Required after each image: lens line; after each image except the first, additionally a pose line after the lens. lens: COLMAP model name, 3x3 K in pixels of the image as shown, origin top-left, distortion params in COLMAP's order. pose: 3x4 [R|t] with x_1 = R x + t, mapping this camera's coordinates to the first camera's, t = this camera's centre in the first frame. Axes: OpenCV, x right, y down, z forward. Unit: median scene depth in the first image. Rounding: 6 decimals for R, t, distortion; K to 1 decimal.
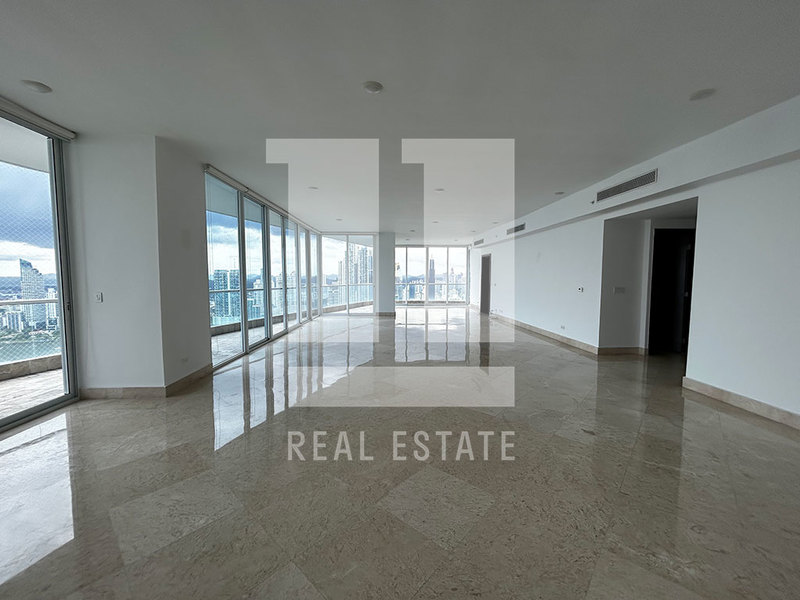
lens RADIAL K [[320.2, 0, 404.2], [0, 320.2, 297.7], [0, 0, 1]] dist [0.002486, 0.000068]
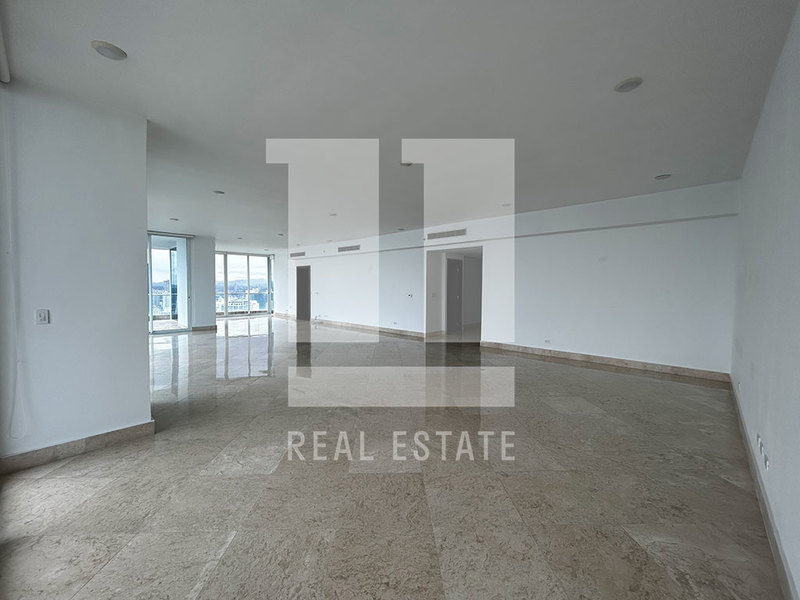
lens RADIAL K [[320.2, 0, 399.7], [0, 320.2, 294.4], [0, 0, 1]] dist [0.002486, 0.000068]
pose [[0.718452, -0.013649, 0.695443, -0.286841], [0.040689, 0.998920, -0.022430, 0.000098], [-0.694386, 0.044412, 0.718231, -0.011831]]
